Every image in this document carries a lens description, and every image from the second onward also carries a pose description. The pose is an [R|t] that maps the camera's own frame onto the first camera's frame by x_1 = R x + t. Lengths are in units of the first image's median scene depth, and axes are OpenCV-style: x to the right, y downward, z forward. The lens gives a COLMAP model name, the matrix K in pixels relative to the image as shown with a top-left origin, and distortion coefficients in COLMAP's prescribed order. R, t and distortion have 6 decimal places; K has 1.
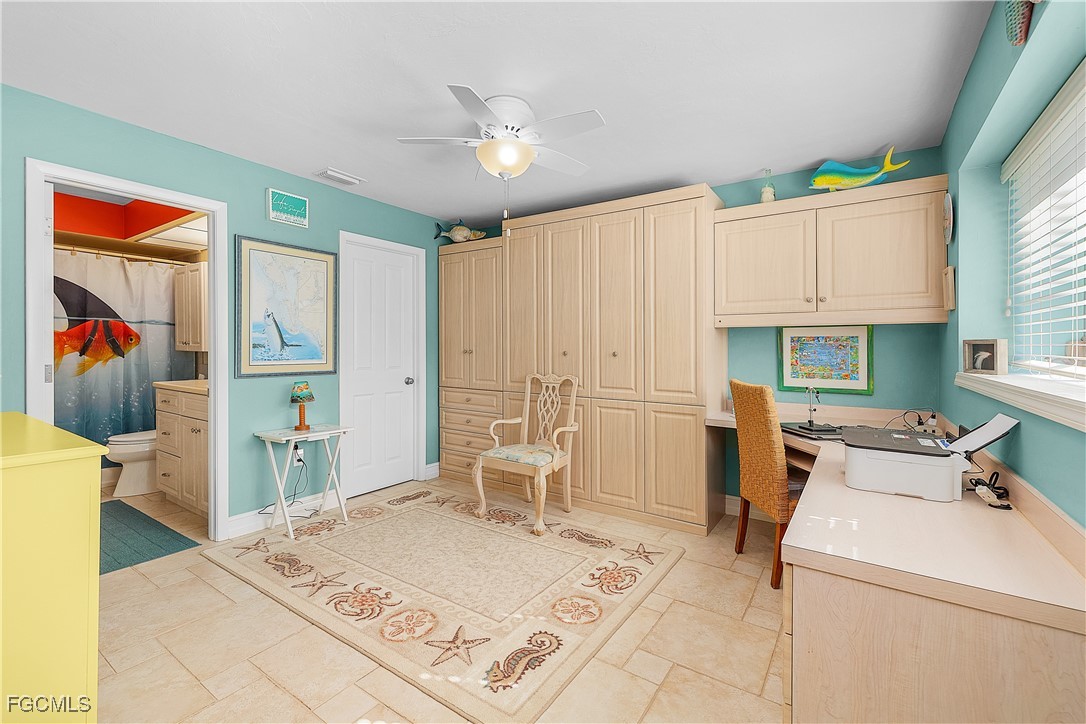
lens RADIAL K [[459.8, 0, 543.9], [0, 459.8, 347.1], [0, 0, 1]] dist [0.001293, 0.000570]
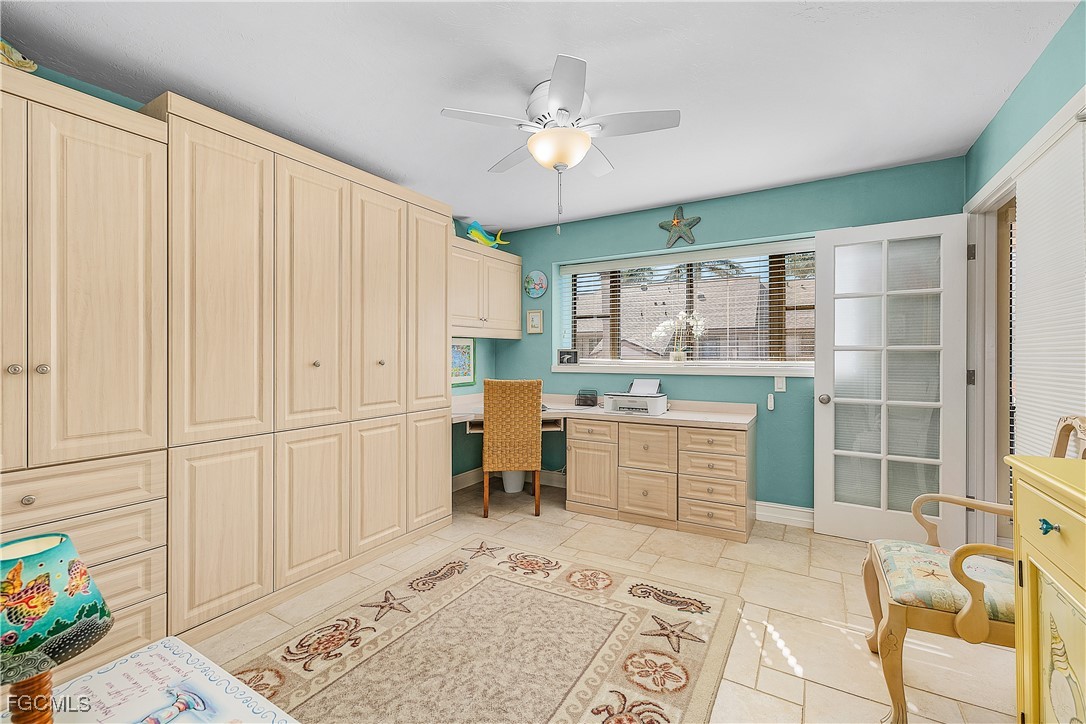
lens RADIAL K [[459.8, 0, 543.9], [0, 459.8, 347.1], [0, 0, 1]] dist [0.001293, 0.000570]
pose [[-0.054568, 0.006849, 0.998487, -0.862995], [0.000909, 0.999976, -0.006809, -0.008479], [-0.998510, 0.000536, -0.054573, 0.933408]]
